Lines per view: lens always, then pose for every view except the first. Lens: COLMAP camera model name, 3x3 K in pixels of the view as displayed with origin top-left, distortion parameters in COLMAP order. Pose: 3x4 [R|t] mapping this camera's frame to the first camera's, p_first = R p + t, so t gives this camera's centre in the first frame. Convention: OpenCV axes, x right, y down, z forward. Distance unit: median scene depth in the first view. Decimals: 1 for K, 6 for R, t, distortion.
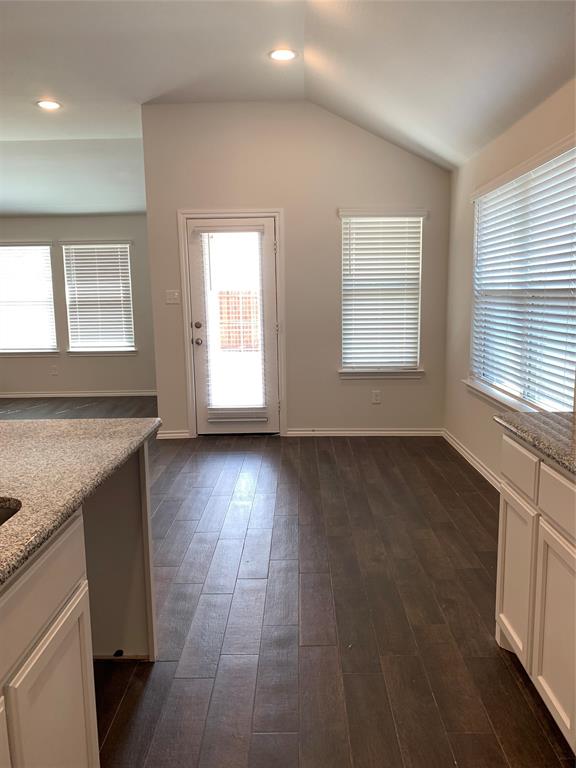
lens RADIAL K [[599.6, 0, 288.0], [0, 599.6, 384.0], [0, 0, 1]] dist [0.023916, -0.003382]
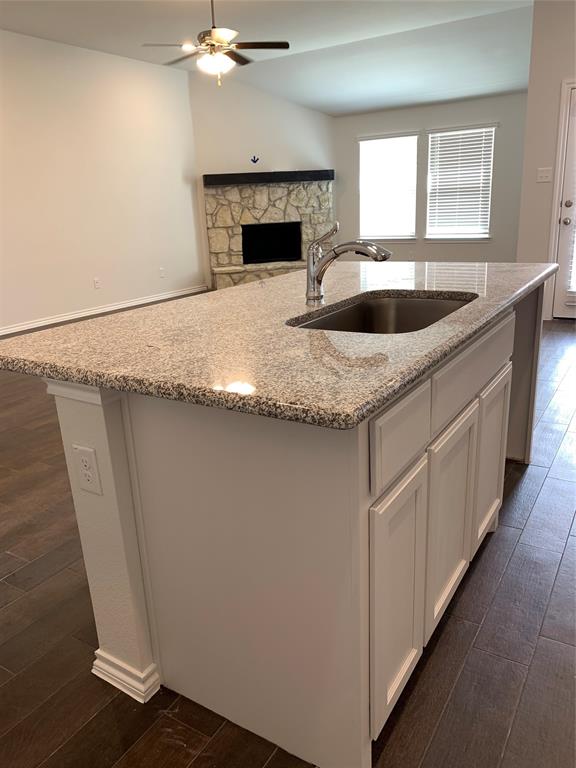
lens RADIAL K [[599.6, 0, 288.0], [0, 599.6, 384.0], [0, 0, 1]] dist [0.023916, -0.003382]
pose [[0.863749, 0.125794, -0.487969, -0.026348], [-0.047405, 0.984331, 0.169839, 0.044059], [0.501688, -0.123566, 0.856178, -0.106945]]
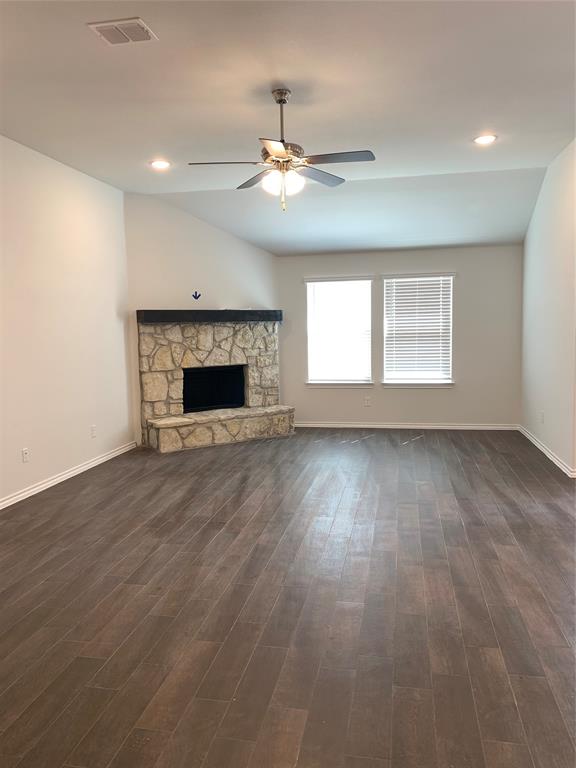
lens RADIAL K [[584.1, 0, 288.0], [0, 584.1, 384.0], [0, 0, 1]] dist [0.087483, -0.003174]
pose [[0.984180, 0.014037, -0.176612, -0.486423], [-0.023571, 0.998369, -0.052001, 0.003723], [0.175594, 0.055341, 0.982906, 0.003388]]
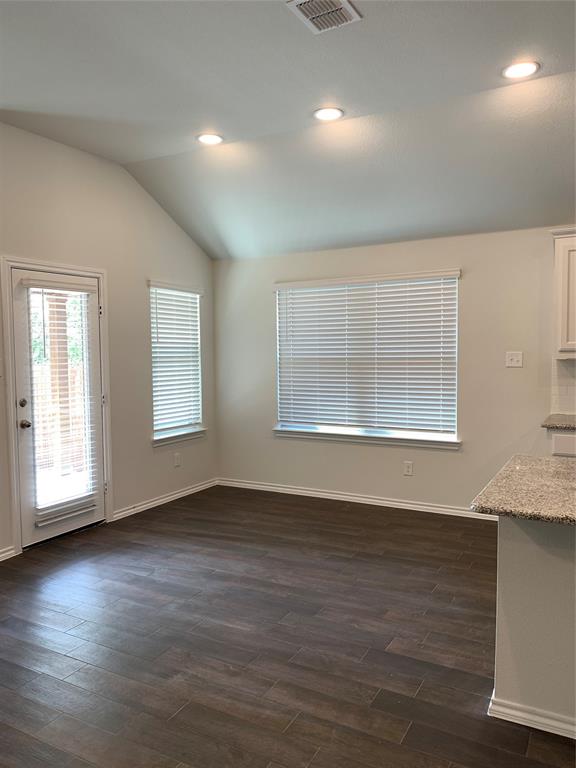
lens RADIAL K [[582.9, 0, 288.0], [0, 582.9, 384.0], [0, 0, 1]] dist [0.004558, -0.007326]
pose [[0.459729, -0.040248, 0.887147, -0.635589], [0.146919, 0.988654, -0.031281, -0.047262], [-0.875822, 0.144720, 0.460426, 0.343021]]
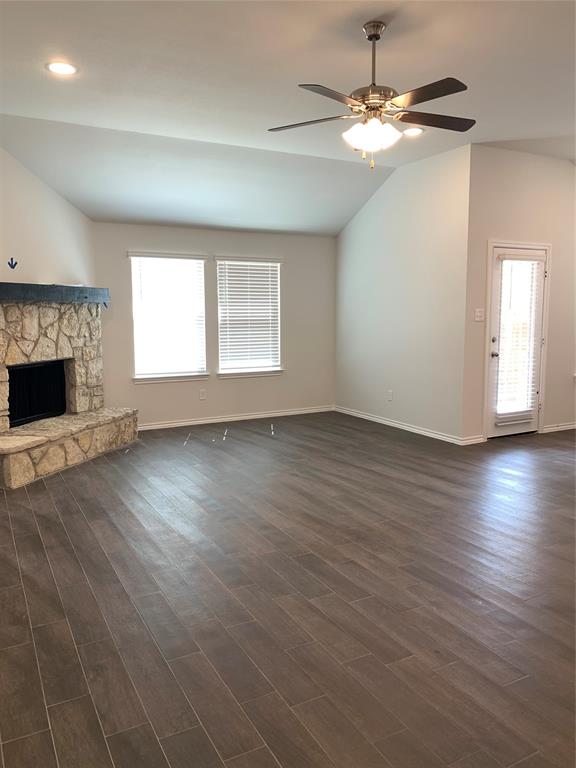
lens RADIAL K [[582.9, 0, 288.0], [0, 582.9, 384.0], [0, 0, 1]] dist [0.004558, -0.007326]
pose [[0.870328, -0.045942, 0.490325, -0.996269], [0.065002, 0.997645, -0.021901, -0.016220], [-0.488164, 0.050933, 0.871265, 0.229687]]
